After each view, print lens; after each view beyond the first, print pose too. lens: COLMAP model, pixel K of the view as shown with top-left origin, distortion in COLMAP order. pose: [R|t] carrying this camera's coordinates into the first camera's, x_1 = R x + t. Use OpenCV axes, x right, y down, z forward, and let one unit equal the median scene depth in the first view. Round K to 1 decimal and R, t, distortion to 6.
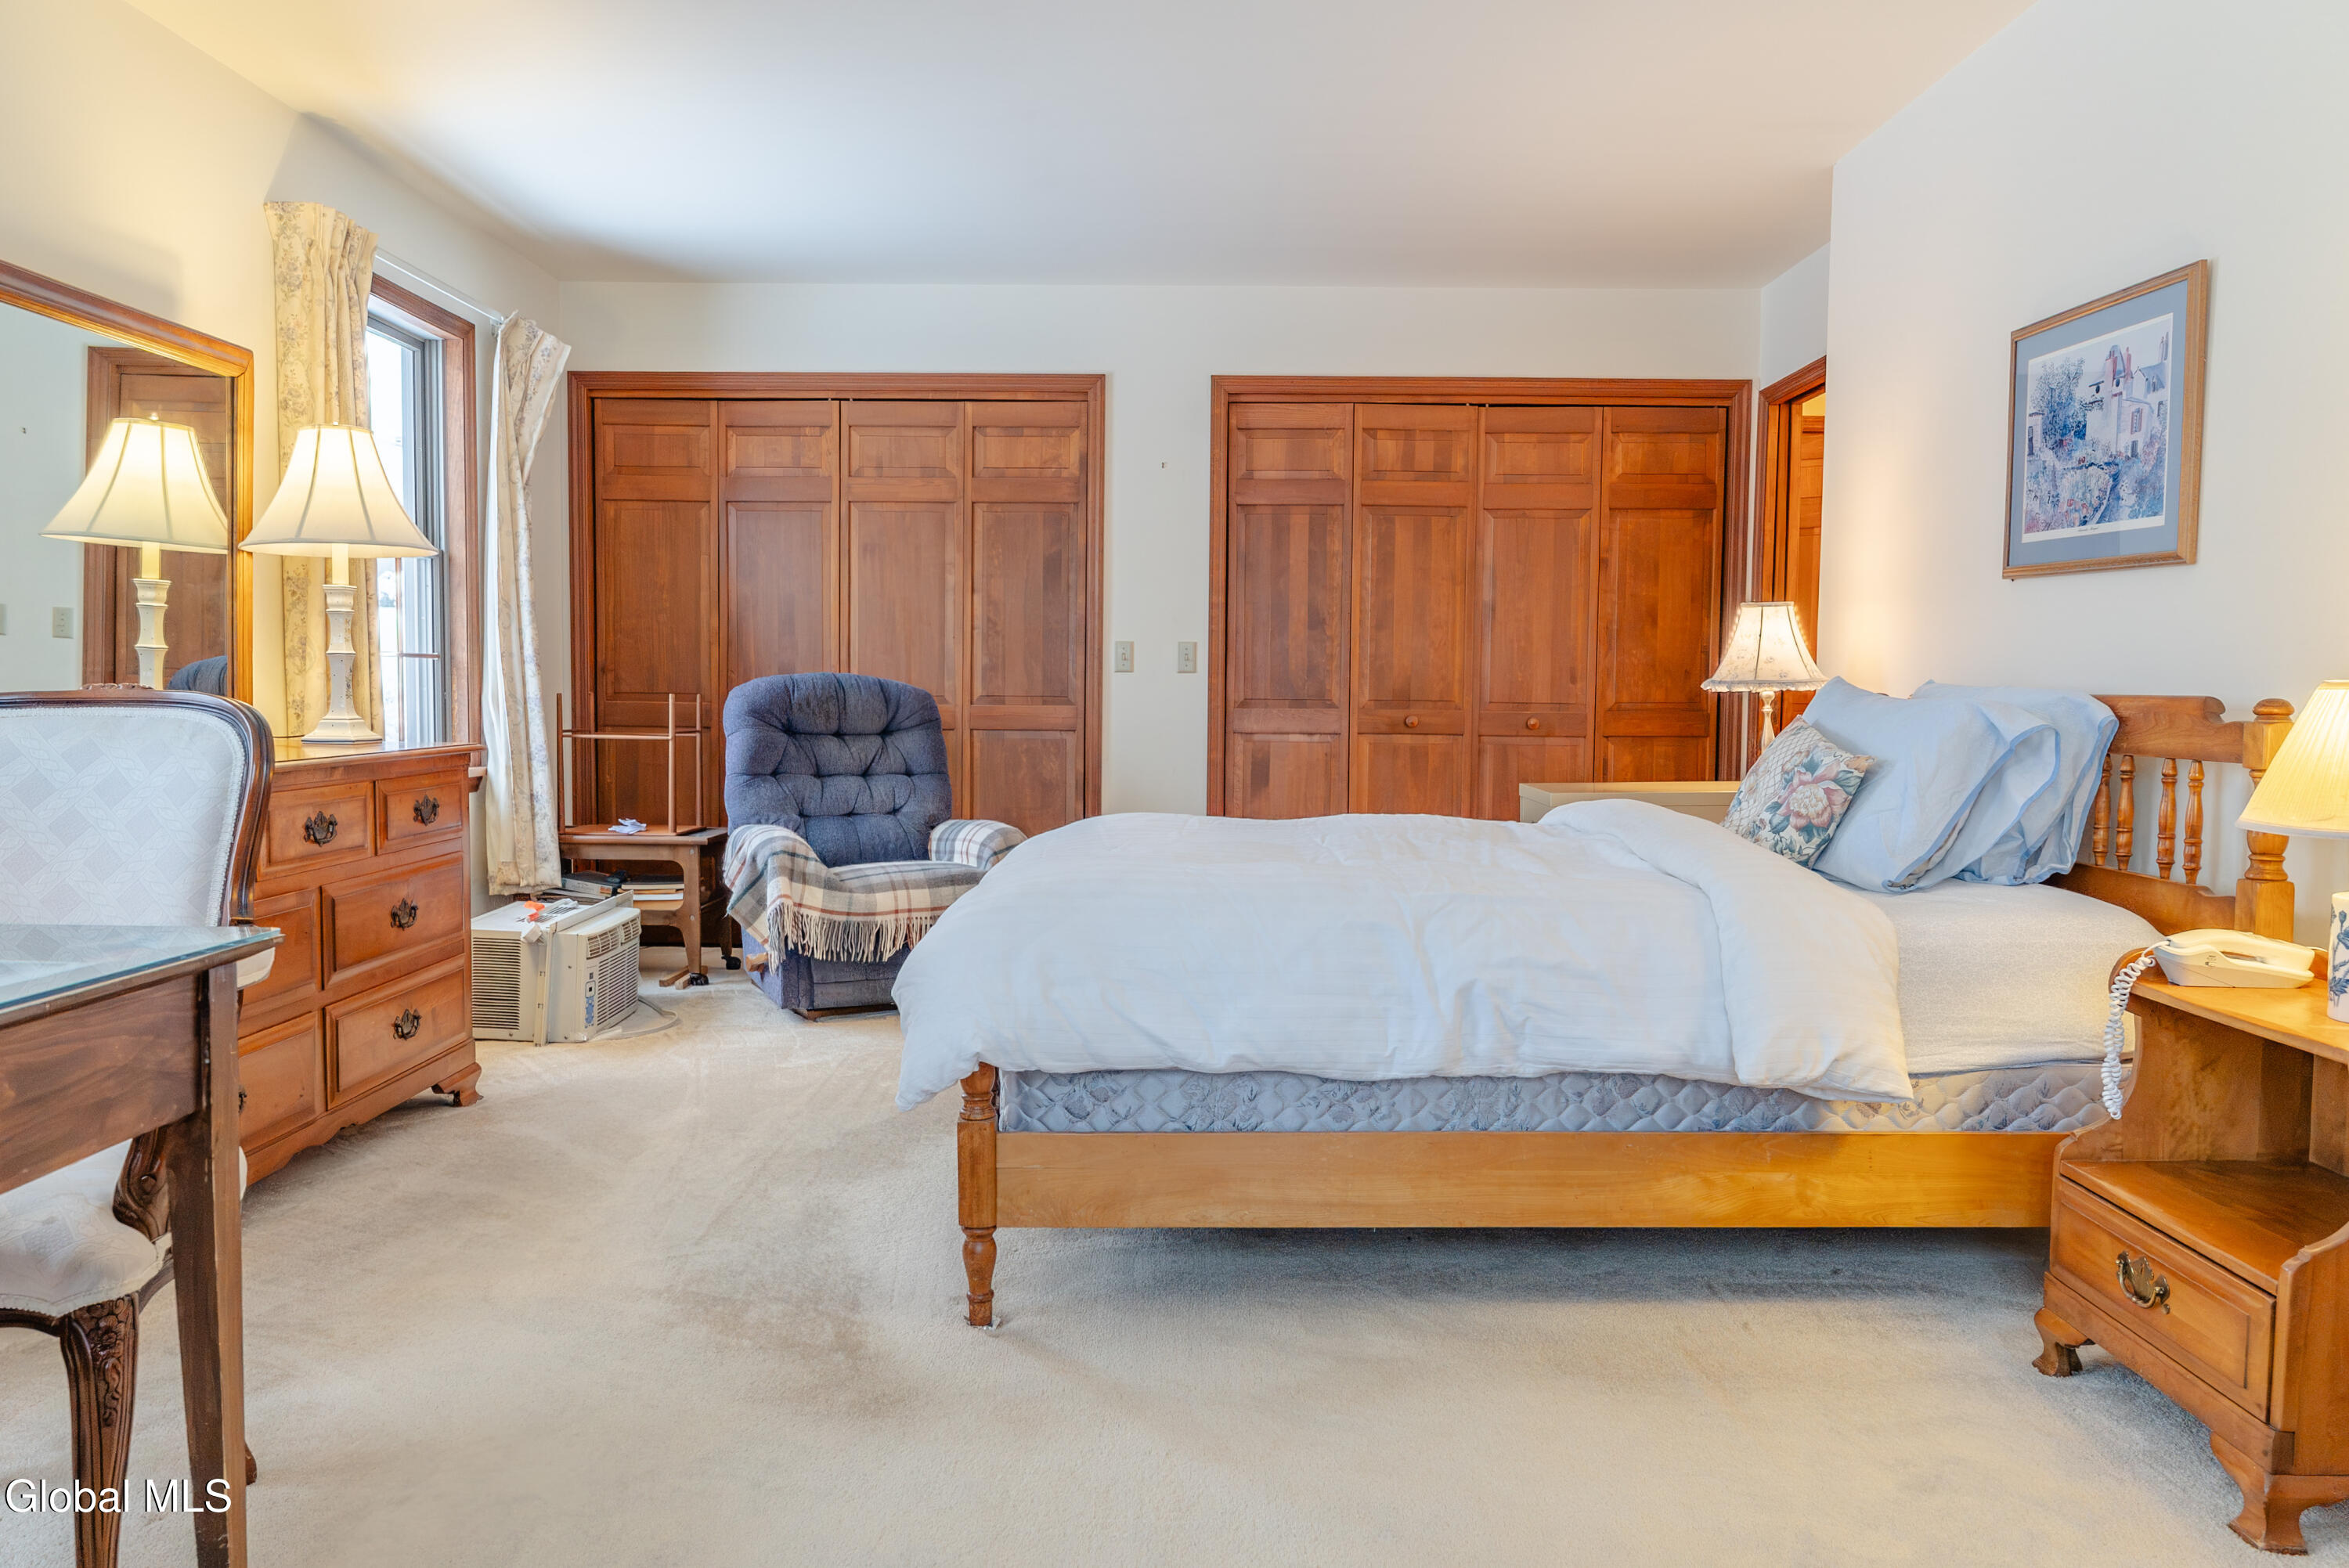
lens RADIAL K [[1624.2, 0, 1185.0], [0, 1624.2, 784.5], [0, 0, 1]] dist [-0.021203, 0.003924]
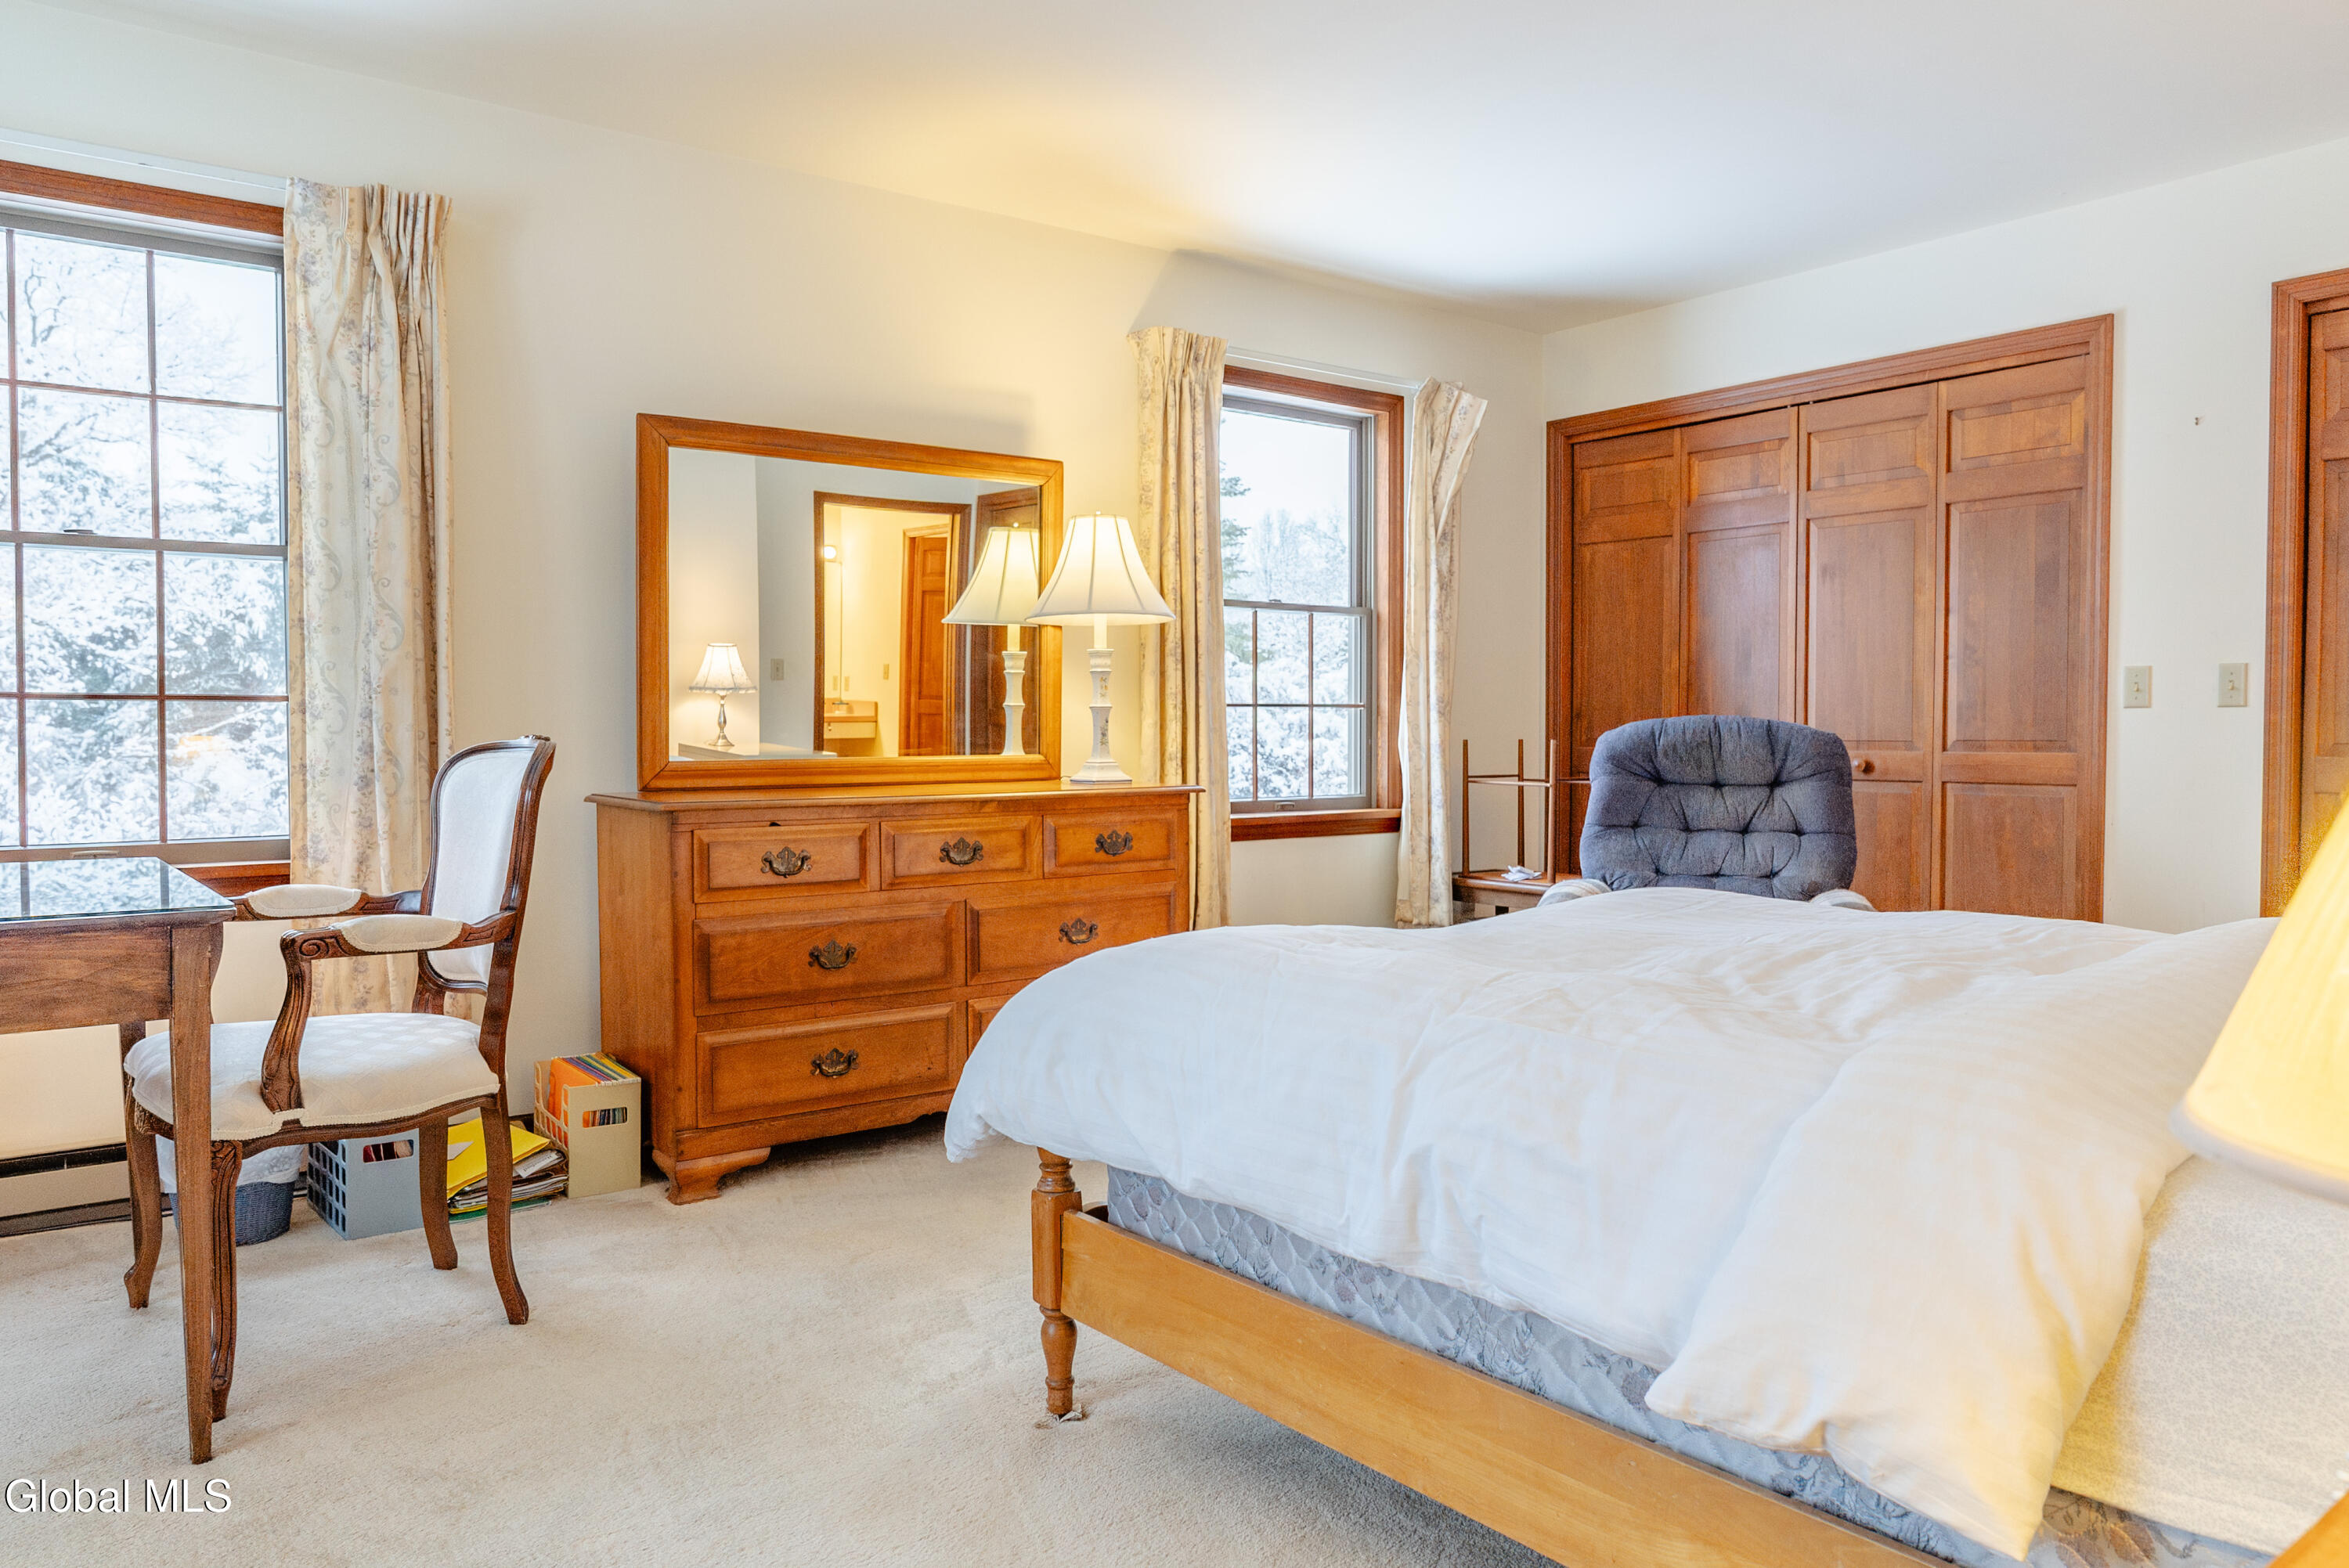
lens RADIAL K [[1624.2, 0, 1185.0], [0, 1624.2, 784.5], [0, 0, 1]] dist [-0.021203, 0.003924]
pose [[0.602721, 0.017095, -0.797769, 0.314041], [-0.039987, 0.999161, -0.008800, -0.011346], [0.796949, 0.037204, 0.602899, 0.230026]]
